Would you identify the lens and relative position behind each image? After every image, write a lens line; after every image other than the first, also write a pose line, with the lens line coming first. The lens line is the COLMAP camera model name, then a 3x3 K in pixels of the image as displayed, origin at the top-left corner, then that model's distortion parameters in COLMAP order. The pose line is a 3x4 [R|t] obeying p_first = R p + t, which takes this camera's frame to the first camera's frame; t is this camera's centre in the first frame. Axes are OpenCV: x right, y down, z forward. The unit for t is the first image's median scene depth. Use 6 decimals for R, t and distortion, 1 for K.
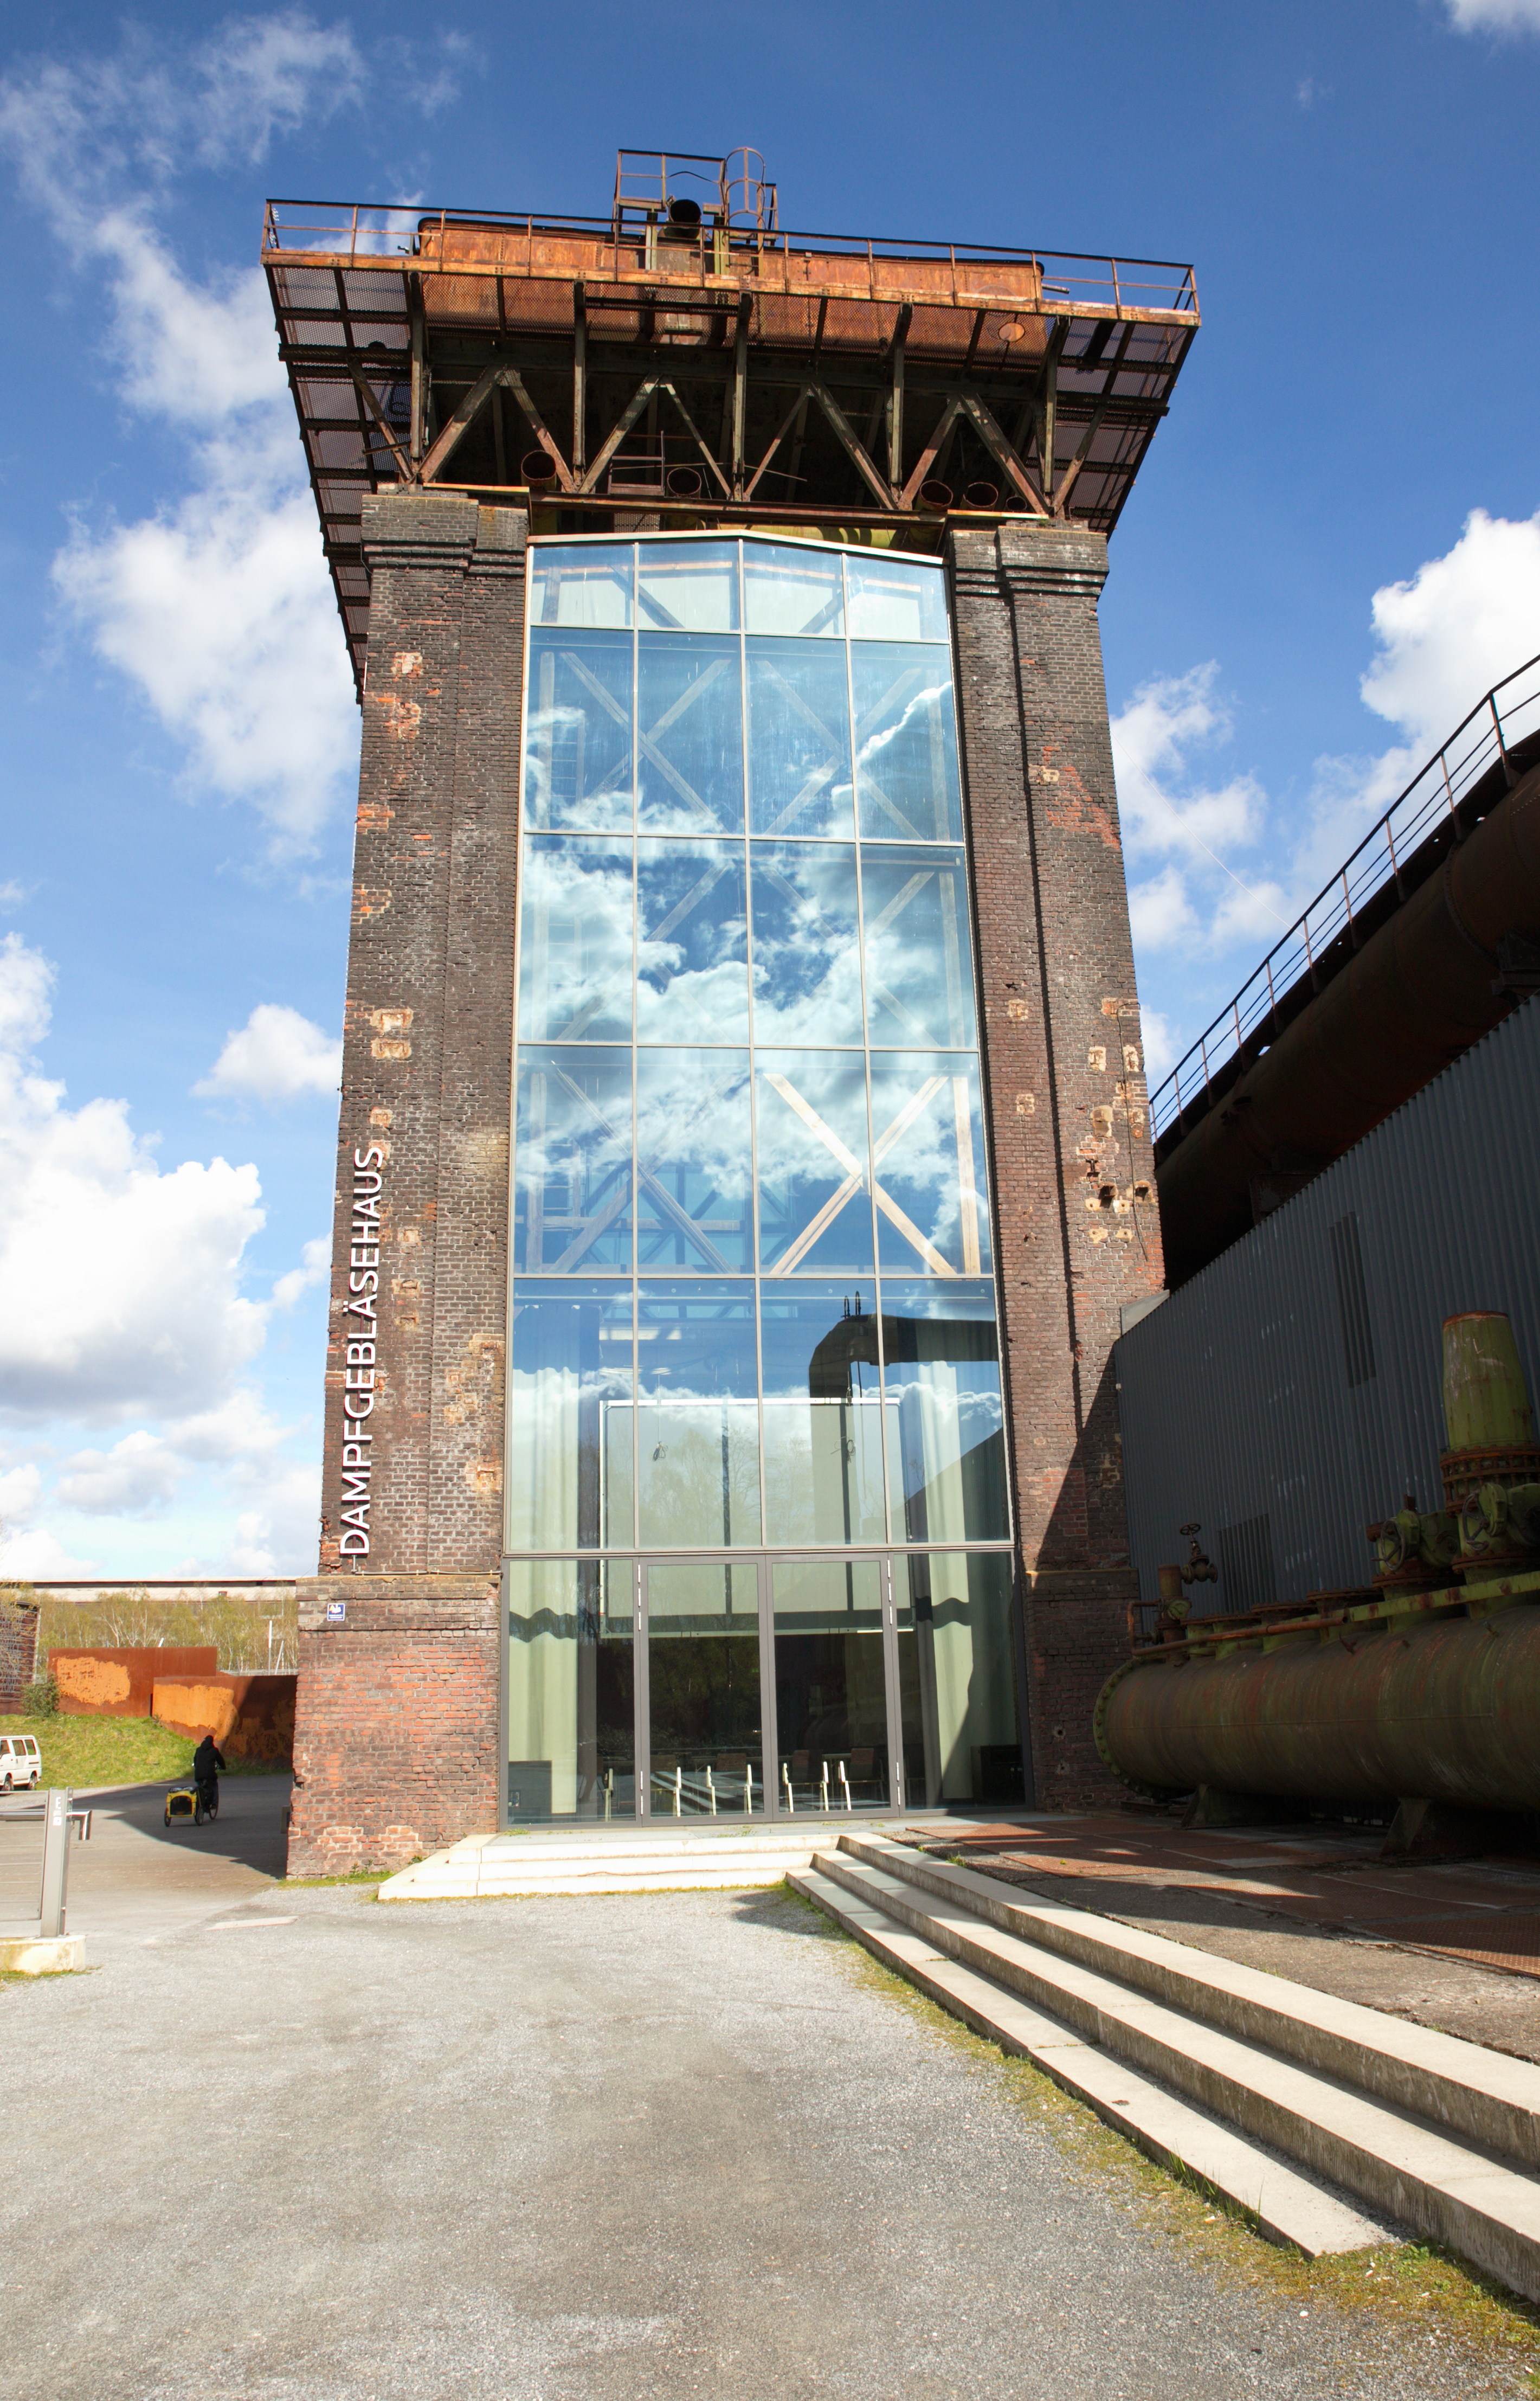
lens RADIAL K [[1781.0, 0, 770.0], [0, 1781.0, 1200.5], [0, 0, 1]] dist [-0.131871, 0.132090]
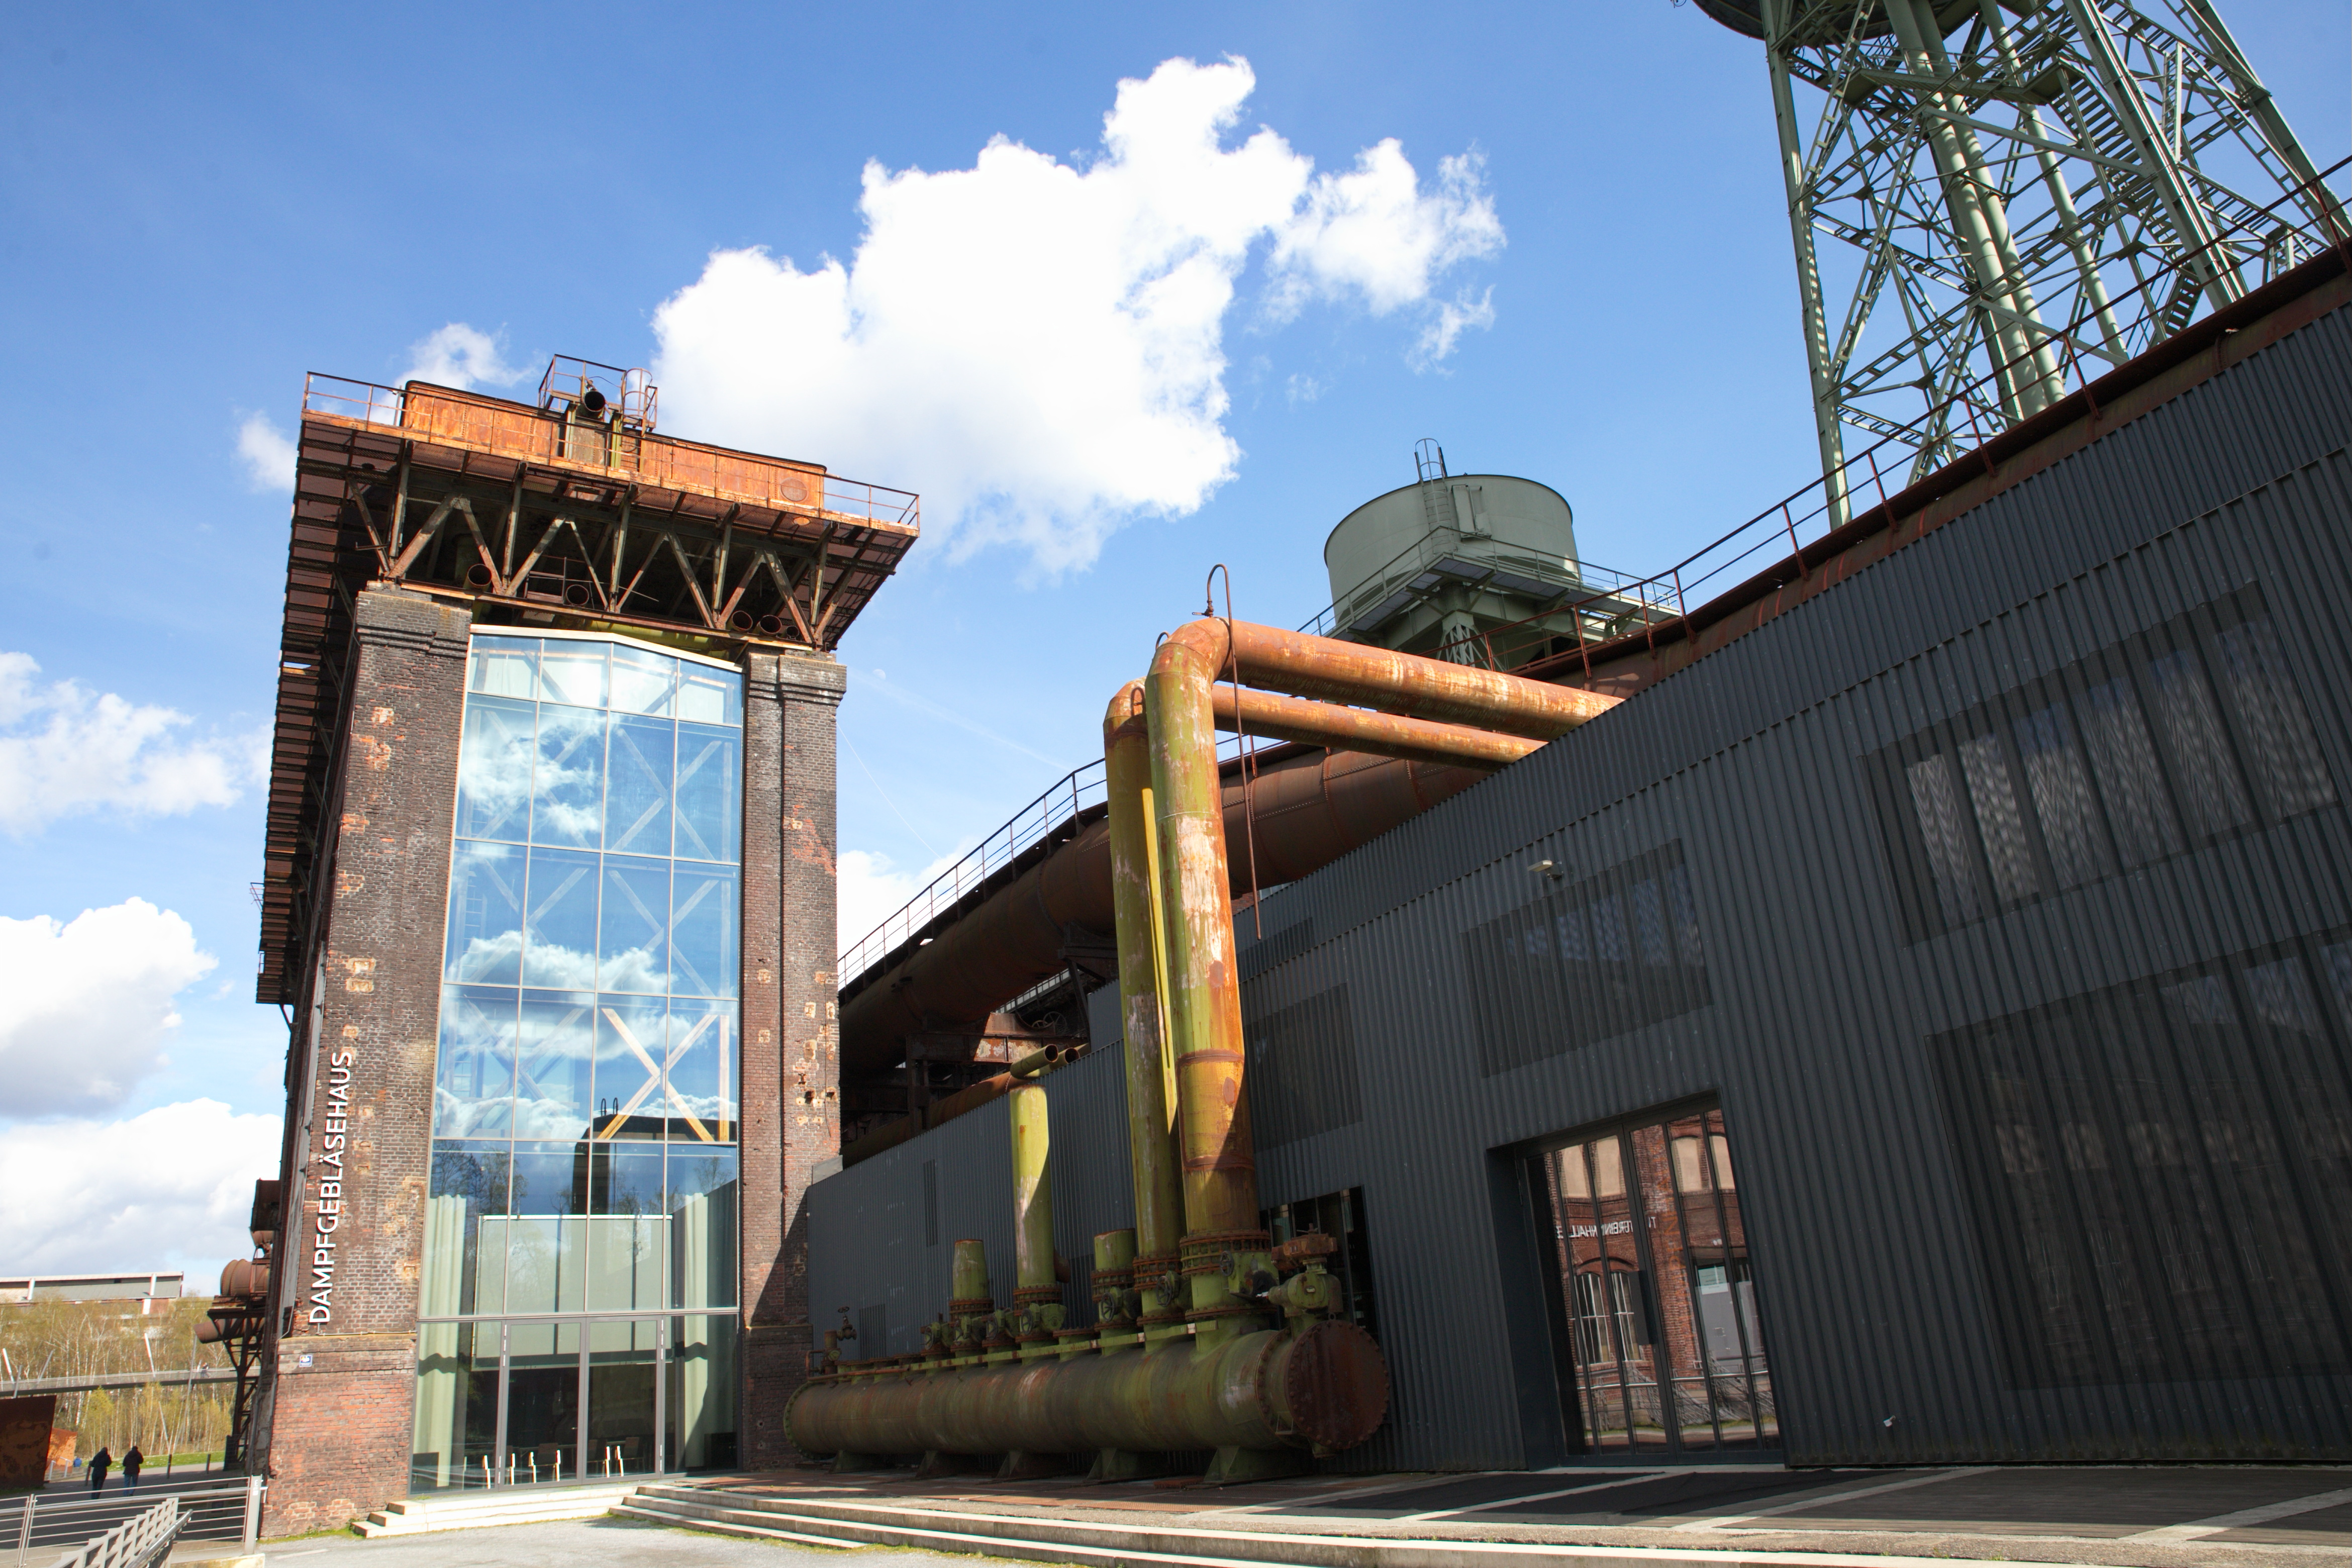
lens RADIAL K [[1705.5, 0, 1173.7], [0, 1705.5, 778.3], [0, 0, 1]] dist [-0.138868, 0.129354]
pose [[0.916818, 0.098893, 0.386866, -0.139079], [-0.070360, 0.993697, -0.087270, -0.185899], [-0.393058, 0.052791, 0.917997, -0.605305]]
